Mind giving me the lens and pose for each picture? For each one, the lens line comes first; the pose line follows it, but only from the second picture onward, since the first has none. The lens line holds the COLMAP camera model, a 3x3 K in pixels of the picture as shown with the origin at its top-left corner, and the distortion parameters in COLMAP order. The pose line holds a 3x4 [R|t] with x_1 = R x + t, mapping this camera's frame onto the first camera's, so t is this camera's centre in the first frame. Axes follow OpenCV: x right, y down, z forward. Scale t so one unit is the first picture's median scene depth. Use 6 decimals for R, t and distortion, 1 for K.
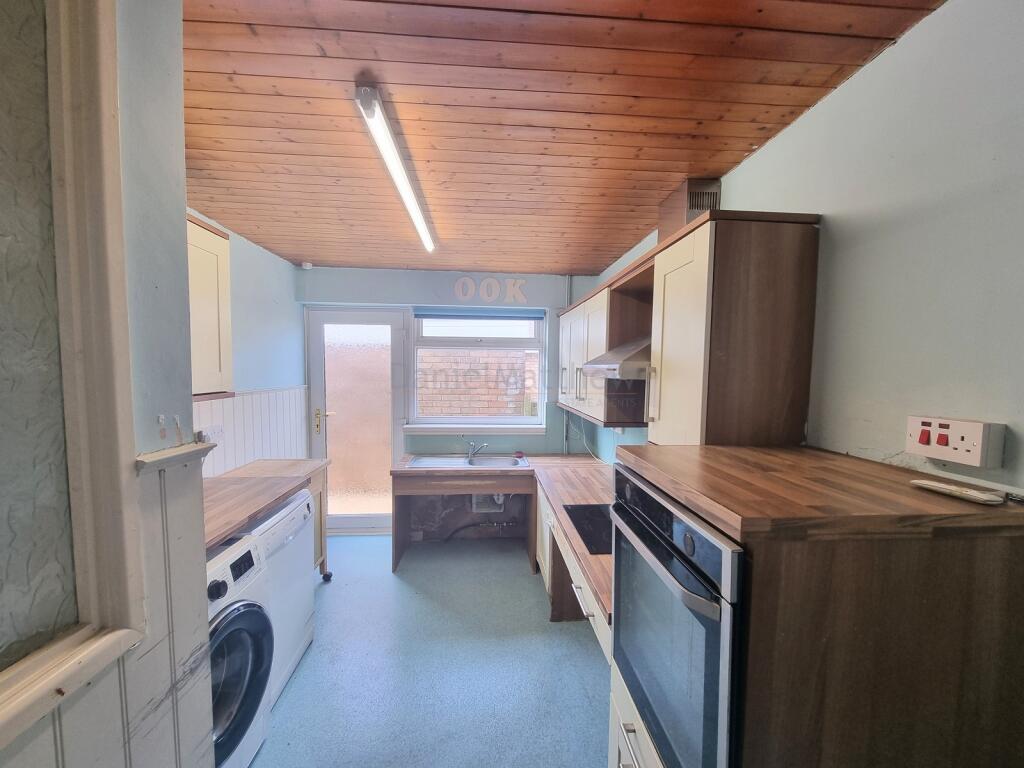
lens RADIAL K [[414.0, 0, 514.0], [0, 414.0, 388.7], [0, 0, 1]] dist [-0.000081, -0.000037]
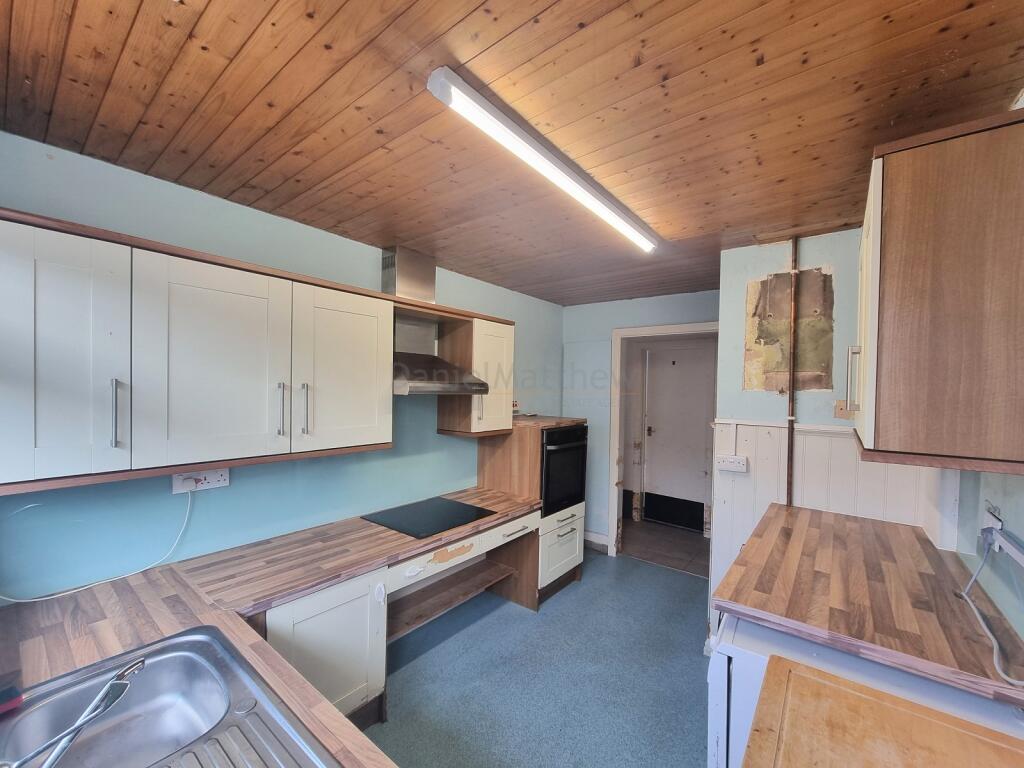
lens RADIAL K [[414.0, 0, 514.0], [0, 414.0, 388.7], [0, 0, 1]] dist [-0.000081, -0.000037]
pose [[-0.738632, -0.025005, 0.673645, -0.567285], [0.007765, 0.998930, 0.045593, -0.074927], [-0.674064, 0.038907, -0.737647, 1.363548]]
